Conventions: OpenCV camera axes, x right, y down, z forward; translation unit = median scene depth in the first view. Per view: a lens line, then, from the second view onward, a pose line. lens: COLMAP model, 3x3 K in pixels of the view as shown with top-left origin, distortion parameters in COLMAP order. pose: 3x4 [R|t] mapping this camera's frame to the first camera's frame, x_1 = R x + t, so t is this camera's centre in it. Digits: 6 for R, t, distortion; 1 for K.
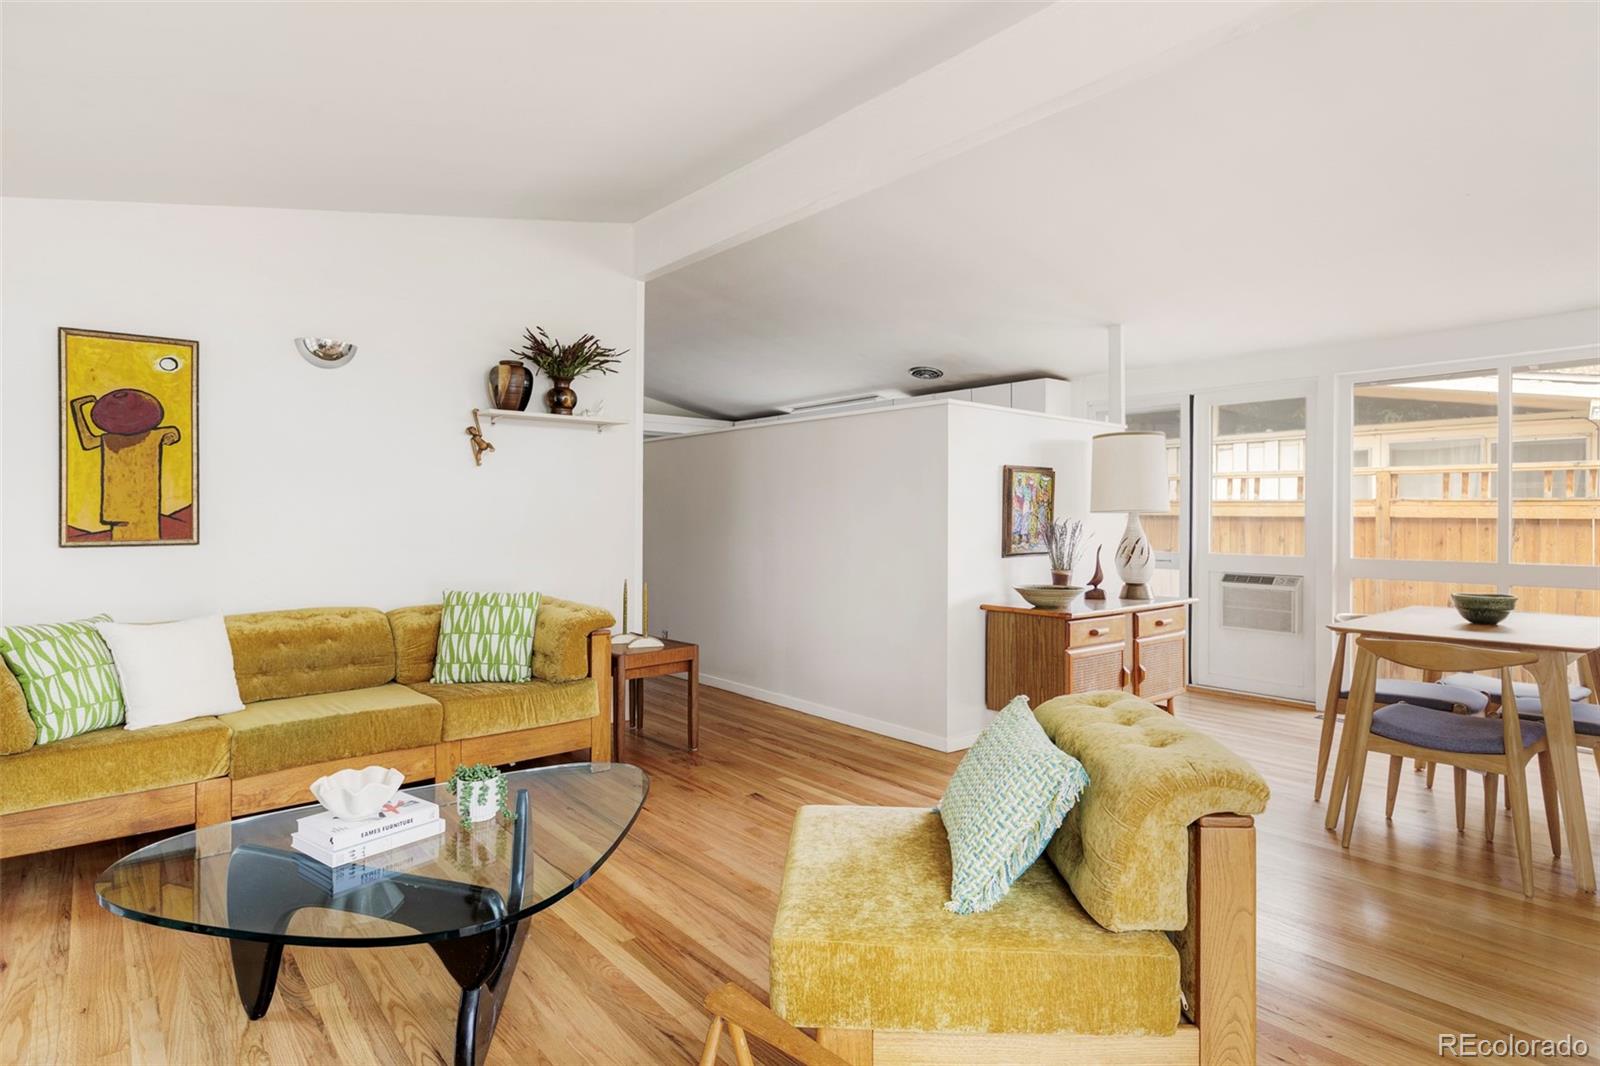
lens RADIAL K [[843.4, 0, 806.0], [0, 843.4, 518.8], [0, 0, 1]] dist [0.002067, -0.001988]
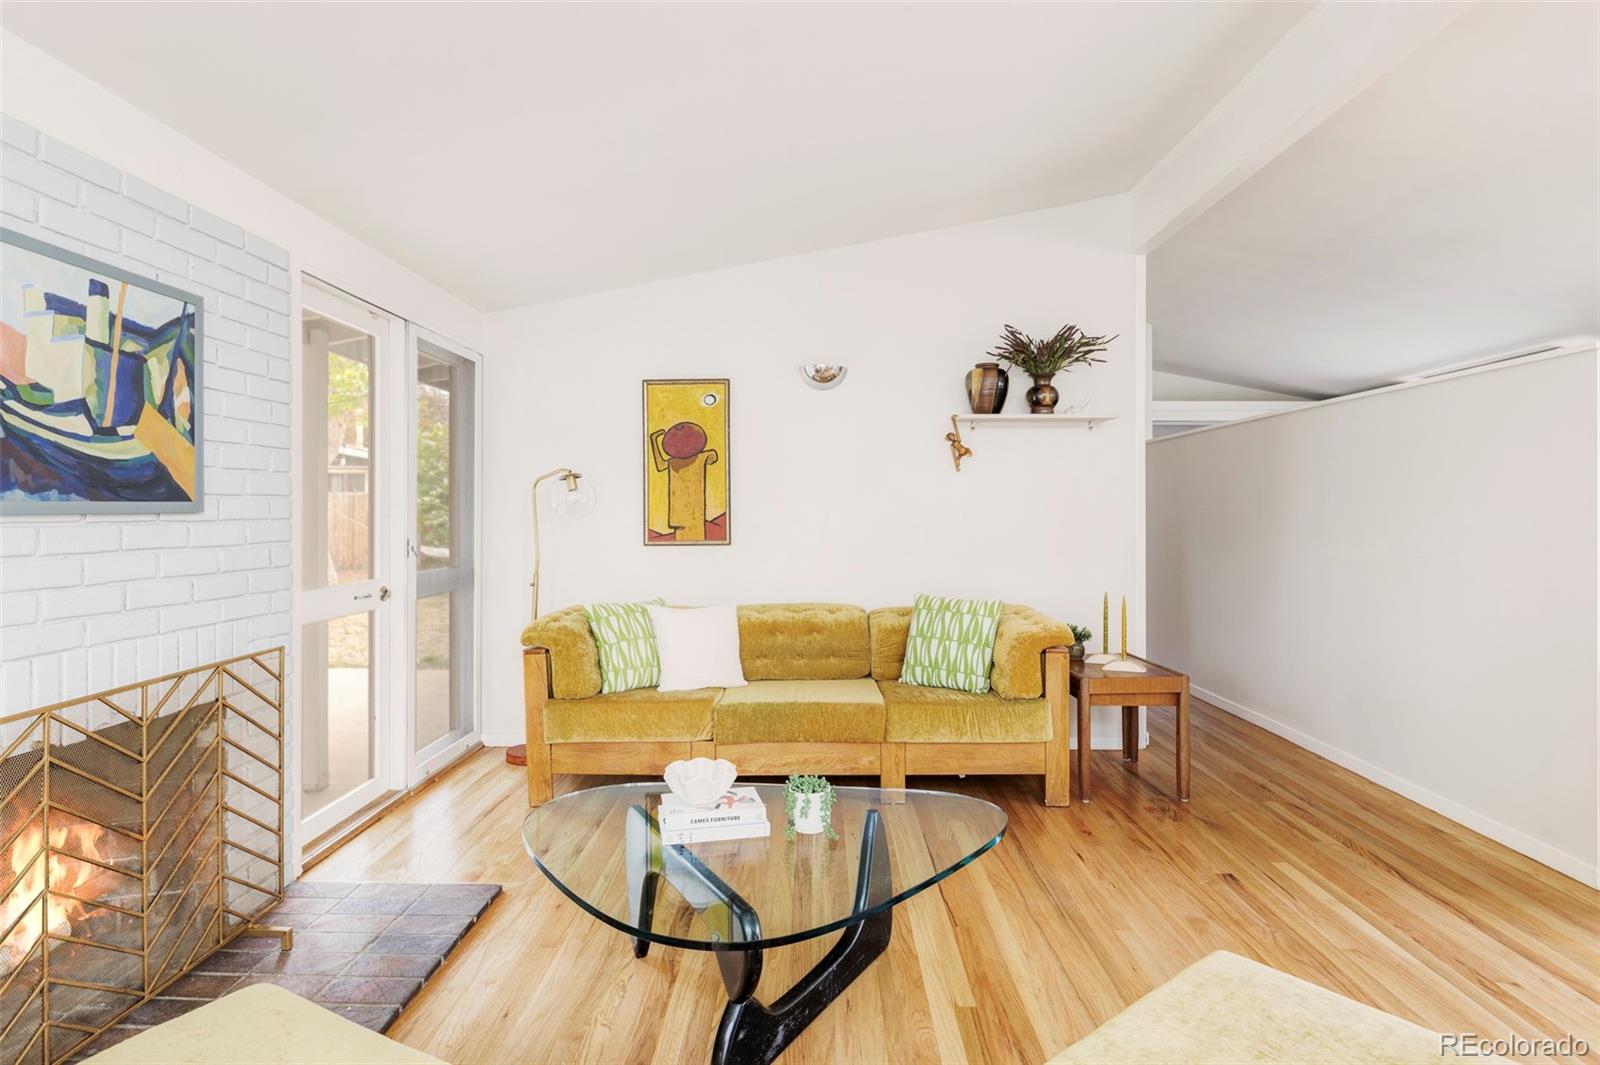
lens RADIAL K [[843.4, 0, 806.0], [0, 843.4, 518.3], [0, 0, 1]] dist [0.002067, -0.001988]
pose [[0.760237, 0.000443, -0.649646, 0.141856], [-0.000301, 1.000000, 0.000330, -0.007972], [0.649646, -0.000055, 0.760237, 0.130501]]
